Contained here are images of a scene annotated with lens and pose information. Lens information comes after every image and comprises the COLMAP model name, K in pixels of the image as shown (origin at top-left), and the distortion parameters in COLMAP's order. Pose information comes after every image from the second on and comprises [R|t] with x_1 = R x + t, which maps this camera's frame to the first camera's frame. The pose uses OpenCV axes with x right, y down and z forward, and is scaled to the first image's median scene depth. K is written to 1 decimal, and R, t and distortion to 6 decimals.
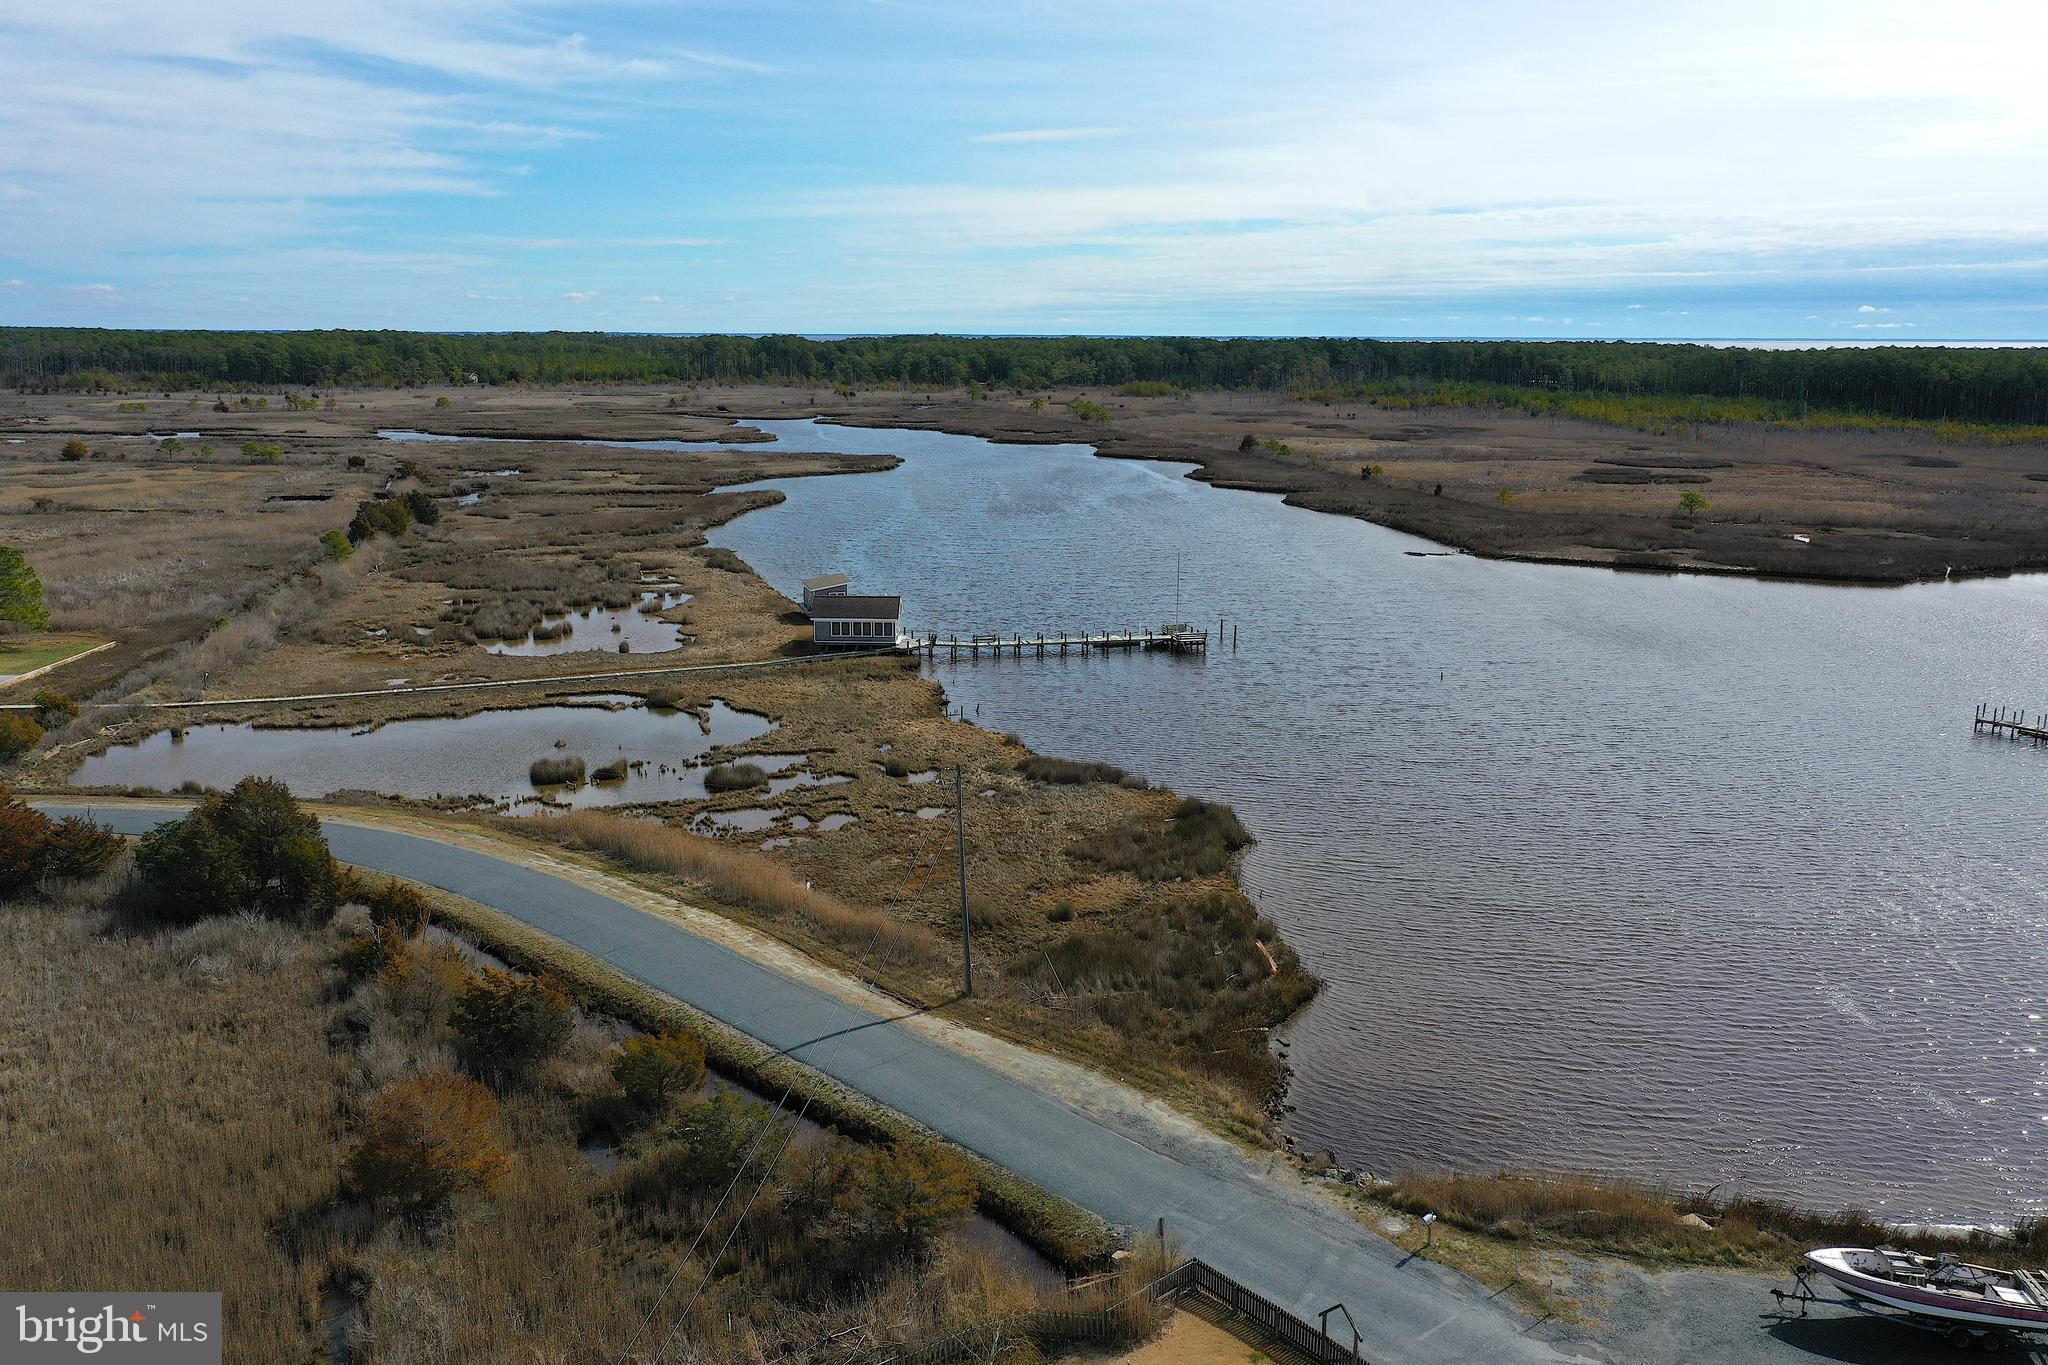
lens RADIAL K [[1624.0, 0, 1043.3], [0, 1624.0, 685.6], [0, 0, 1]] dist [0.007417, -0.003774]
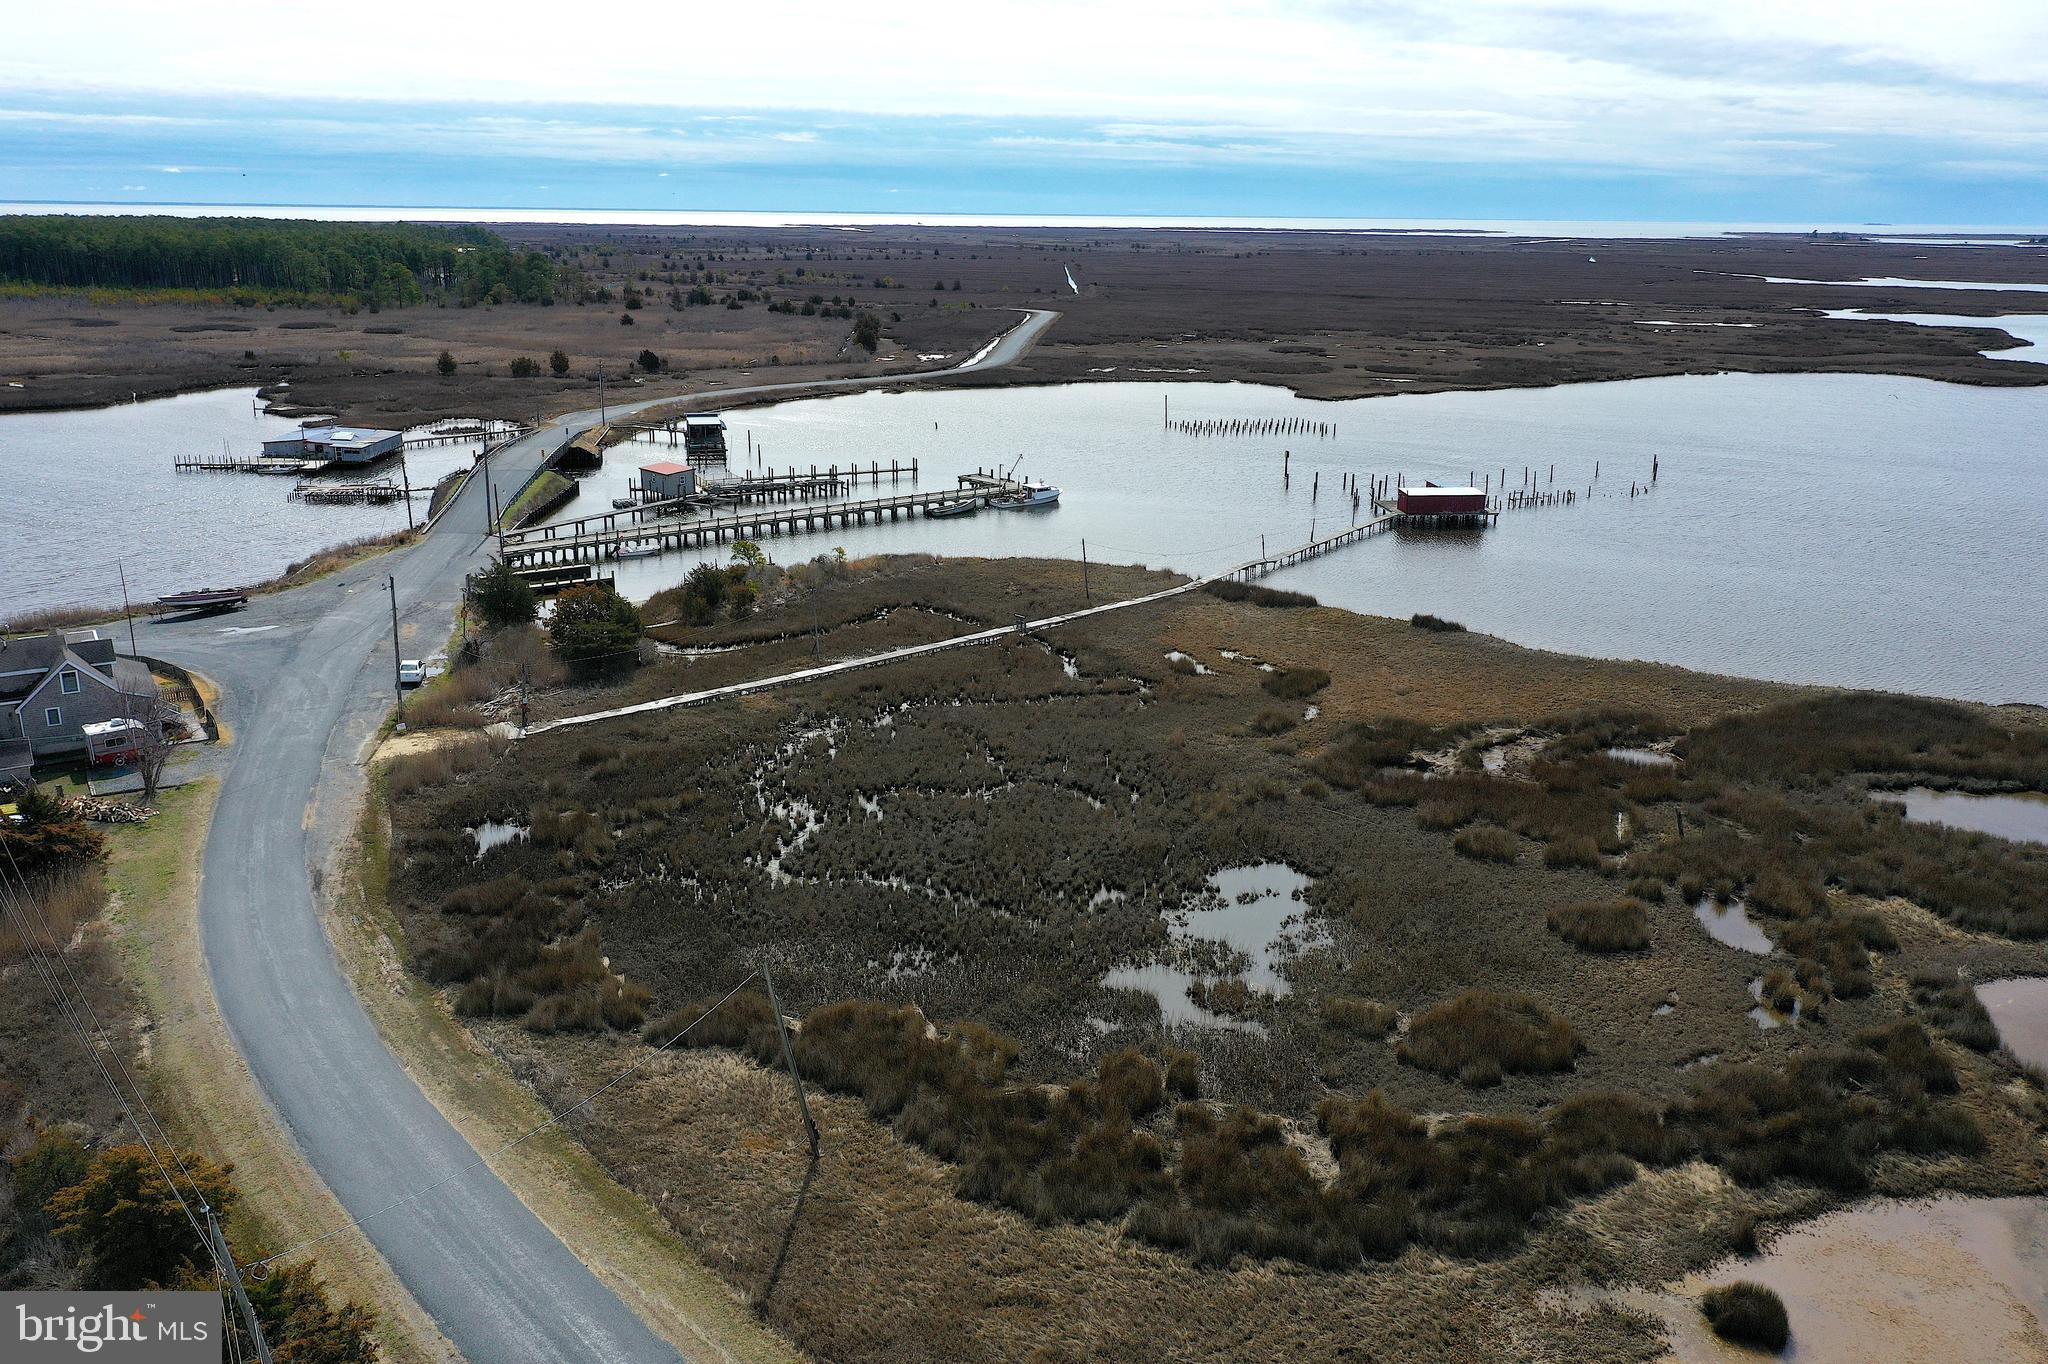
lens RADIAL K [[1624.0, 0, 993.7], [0, 1624.0, 679.1], [0, 0, 1]] dist [0.007417, -0.003774]
pose [[0.538985, -0.233237, 0.809380, -0.145599], [0.170150, 0.971238, 0.166572, 0.035465], [-0.824951, 0.047936, 0.563168, -0.240057]]
